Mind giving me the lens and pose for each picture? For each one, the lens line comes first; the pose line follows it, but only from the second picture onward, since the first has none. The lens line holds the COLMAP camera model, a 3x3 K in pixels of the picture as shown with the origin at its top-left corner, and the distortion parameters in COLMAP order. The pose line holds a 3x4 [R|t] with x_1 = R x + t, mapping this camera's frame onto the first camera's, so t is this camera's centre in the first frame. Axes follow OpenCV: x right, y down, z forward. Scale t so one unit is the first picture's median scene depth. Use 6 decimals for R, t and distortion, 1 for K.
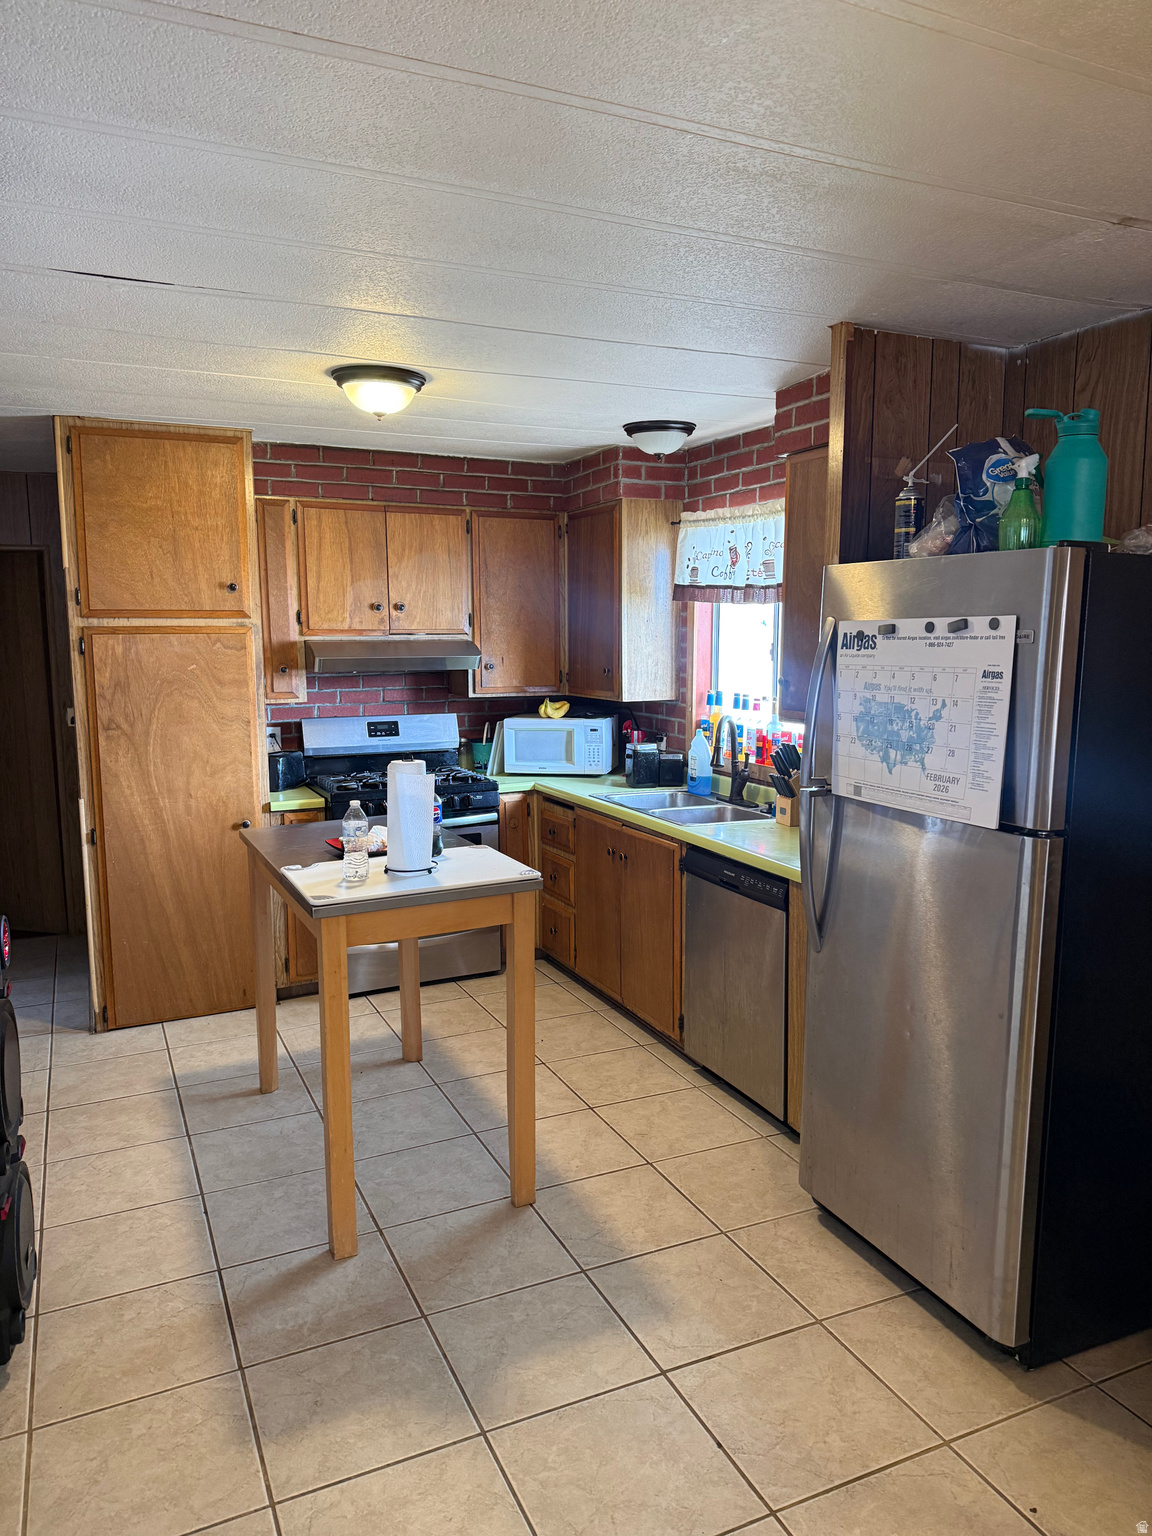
lens RADIAL K [[1077.4, 0, 667.5], [0, 1077.4, 795.9], [0, 0, 1]] dist [0.117409, -0.196279]
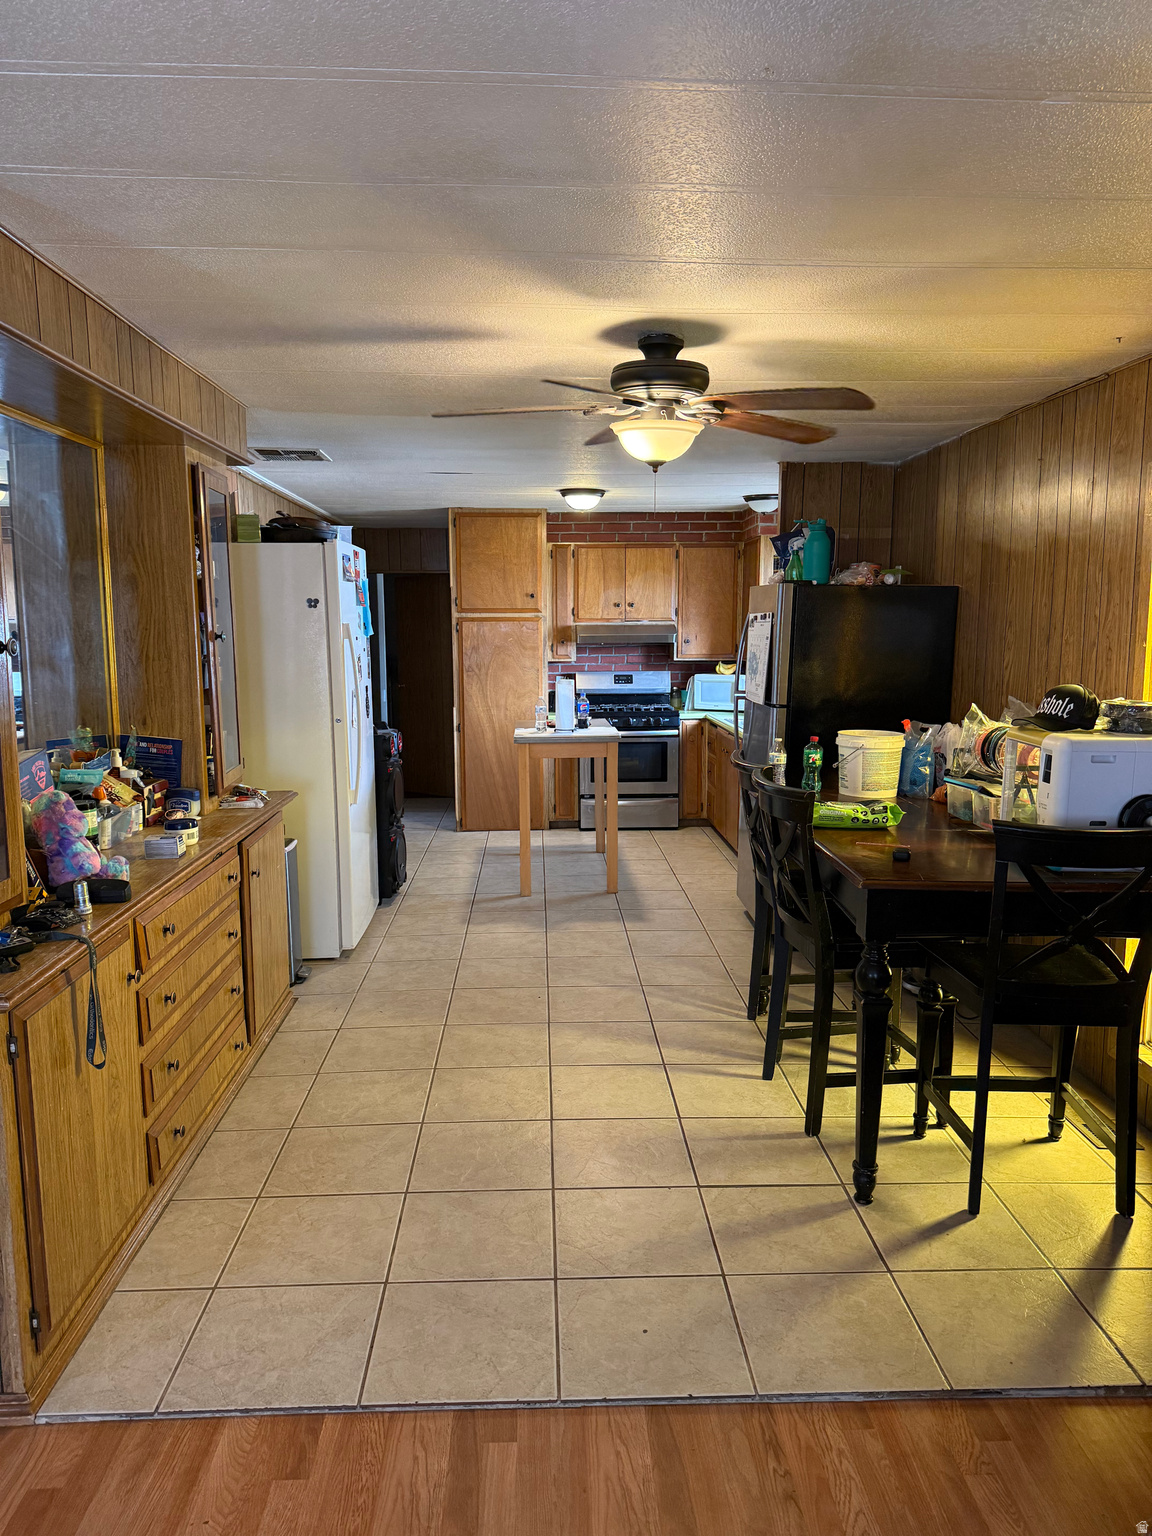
lens RADIAL K [[1077.4, 0, 667.5], [0, 1077.4, 795.9], [0, 0, 1]] dist [0.117409, -0.196279]
pose [[0.934151, 0.056215, -0.352424, 0.464106], [-0.051908, 0.998417, 0.021669, 0.091483], [0.353084, -0.001949, 0.935590, -0.608205]]
